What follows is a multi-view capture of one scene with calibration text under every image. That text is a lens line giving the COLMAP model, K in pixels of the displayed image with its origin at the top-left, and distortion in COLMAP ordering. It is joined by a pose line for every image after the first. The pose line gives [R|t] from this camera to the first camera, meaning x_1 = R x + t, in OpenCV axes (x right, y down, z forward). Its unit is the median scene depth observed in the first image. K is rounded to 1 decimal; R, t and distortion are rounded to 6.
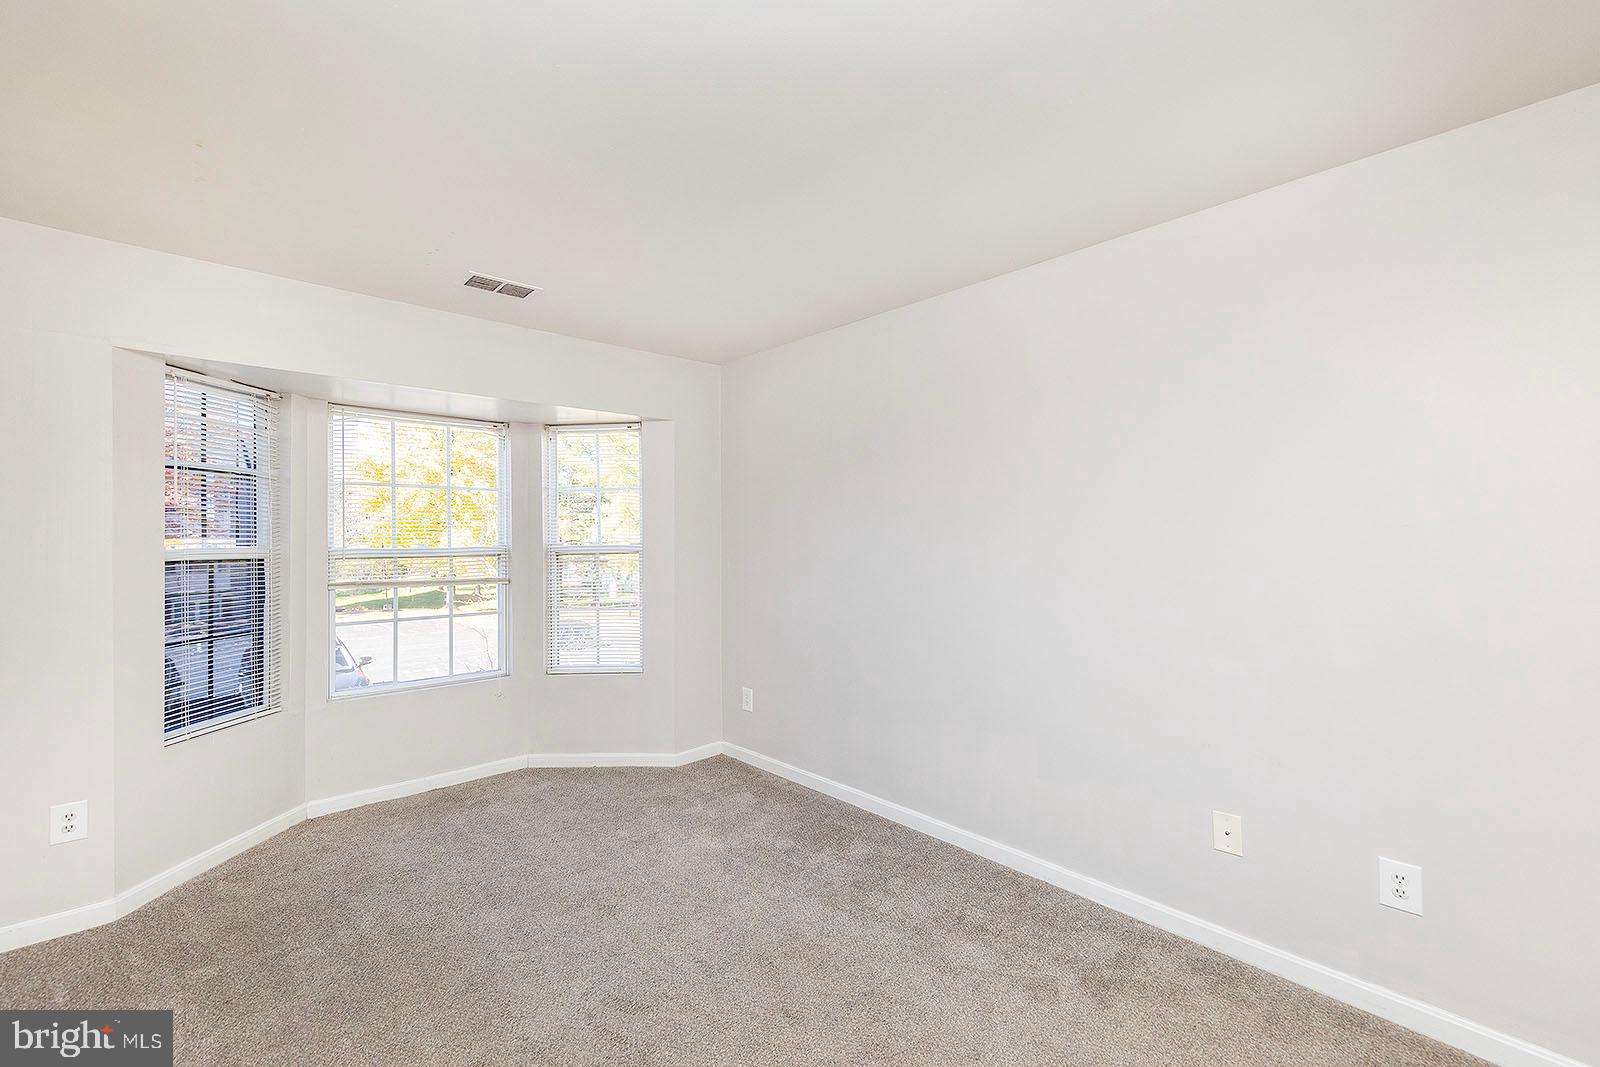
lens RADIAL K [[690.8, 0, 801.2], [0, 690.8, 527.0], [0, 0, 1]] dist [0.018605, -0.002424]
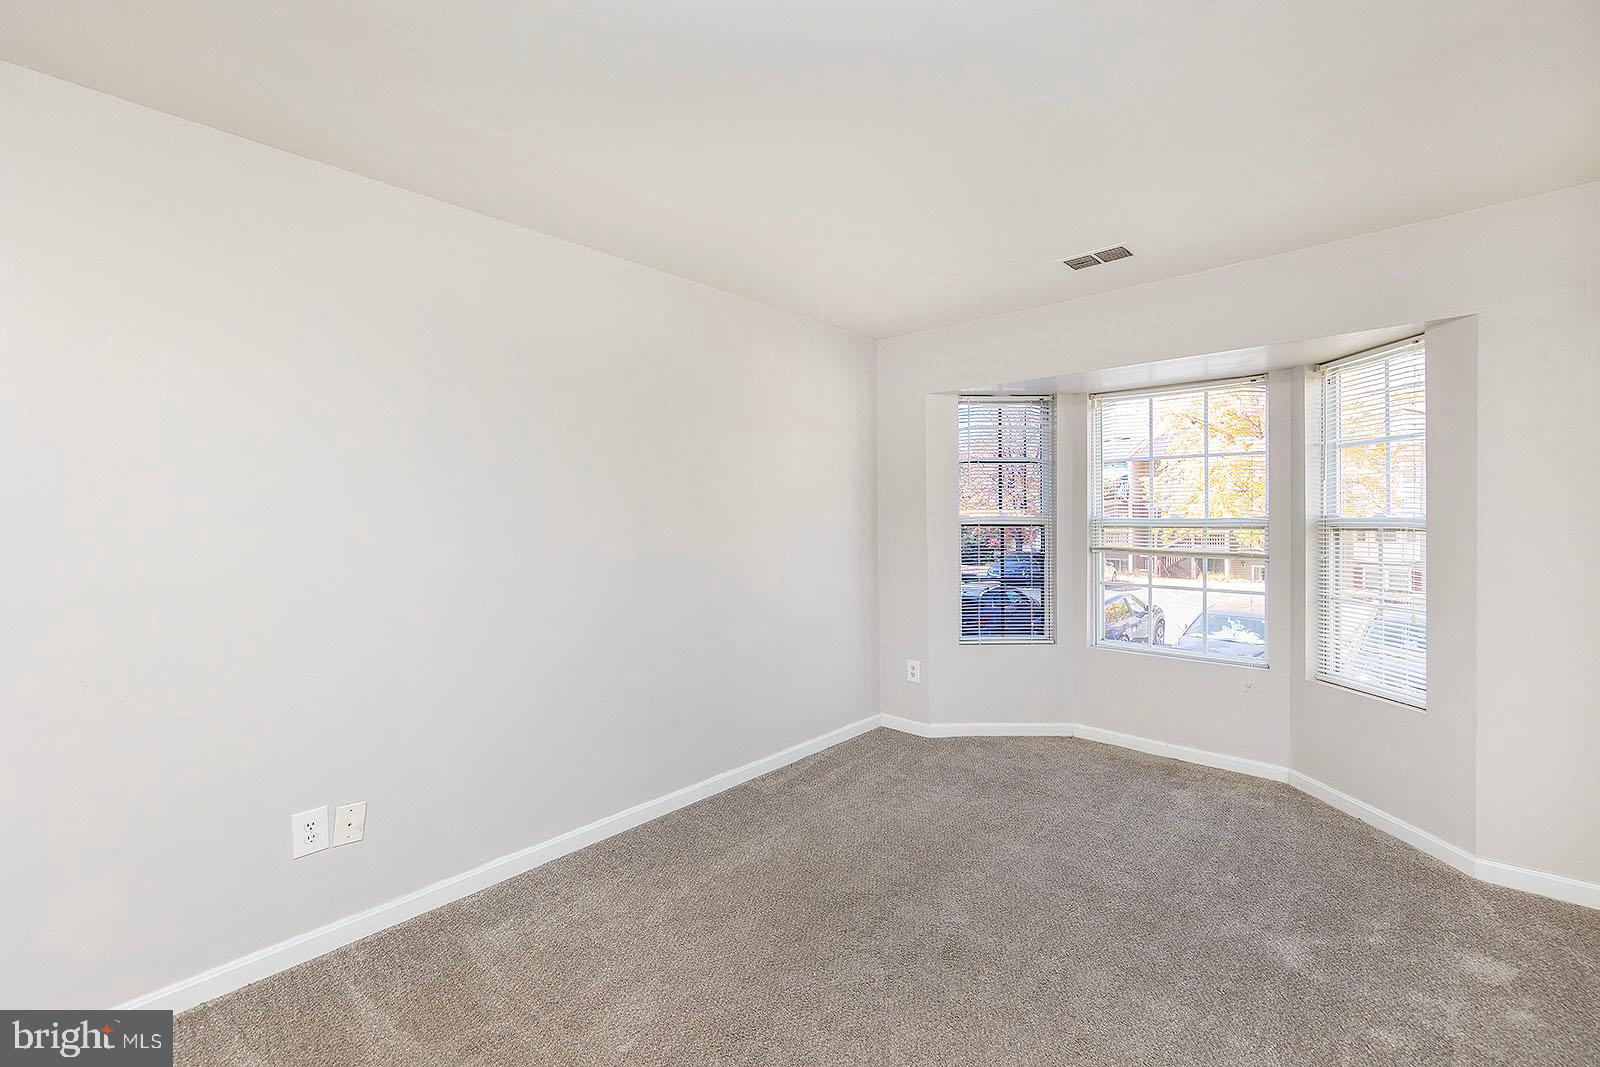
lens RADIAL K [[690.8, 0, 801.5], [0, 690.8, 522.7], [0, 0, 1]] dist [0.018605, -0.002424]
pose [[0.067455, 0.020229, -0.997517, 0.437591], [0.023007, 0.999497, 0.021825, 0.001552], [0.997457, -0.024422, 0.066956, 0.406247]]
